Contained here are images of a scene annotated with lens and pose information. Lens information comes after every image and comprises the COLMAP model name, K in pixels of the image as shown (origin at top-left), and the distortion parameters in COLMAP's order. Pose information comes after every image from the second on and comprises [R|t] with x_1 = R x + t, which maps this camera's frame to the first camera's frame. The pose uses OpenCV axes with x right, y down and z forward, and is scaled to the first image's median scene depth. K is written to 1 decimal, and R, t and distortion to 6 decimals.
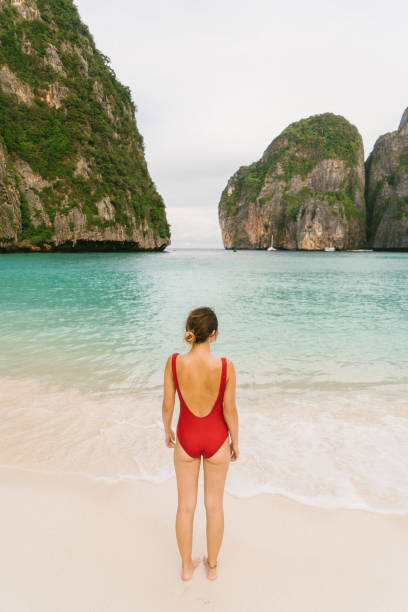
lens RADIAL K [[426.3, 0, 208.9], [0, 426.3, 307.4], [0, 0, 1]] dist [-0.010780, 0.034367]
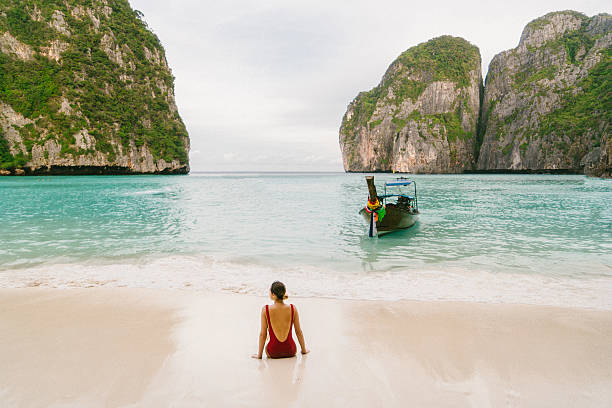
lens RADIAL K [[422.4, 0, 304.1], [0, 422.4, 205.7], [0, 0, 1]] dist [-0.007013, 0.008964]
pose [[0.977294, 0.010008, -0.211652, 0.451176], [-0.022260, 0.998206, -0.055582, 0.005637], [0.210716, 0.059031, 0.975763, -0.015753]]
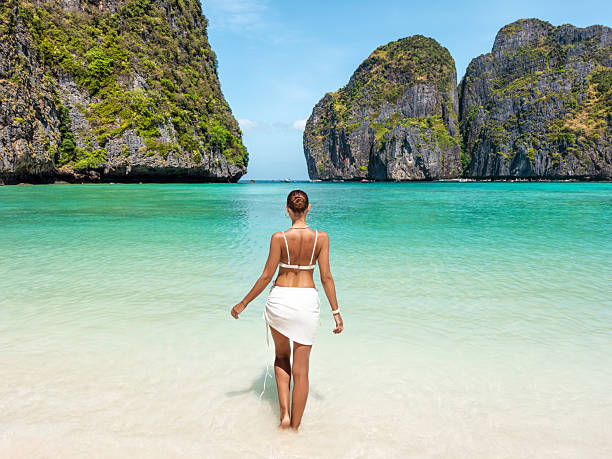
lens RADIAL K [[438.7, 0, 303.7], [0, 438.7, 229.7], [0, 0, 1]] dist [0.101111, -0.134657]
pose [[0.999788, -0.012706, 0.016195, 0.013539], [0.013167, 0.999501, -0.028706, -0.000776], [-0.015822, 0.028913, 0.999457, 0.071211]]
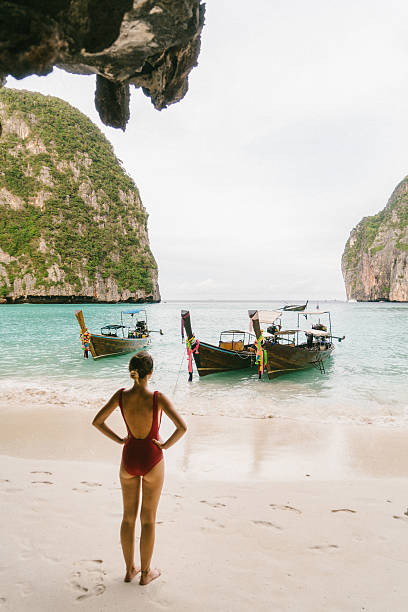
lens RADIAL K [[426.3, 0, 208.9], [0, 426.3, 307.4], [0, 0, 1]] dist [-0.010780, 0.034367]
pose [[0.880197, -0.000106, -0.474608, 0.631178], [-0.058544, 0.992339, -0.108795, 0.002373], [0.470984, 0.123546, 0.873448, 0.020621]]
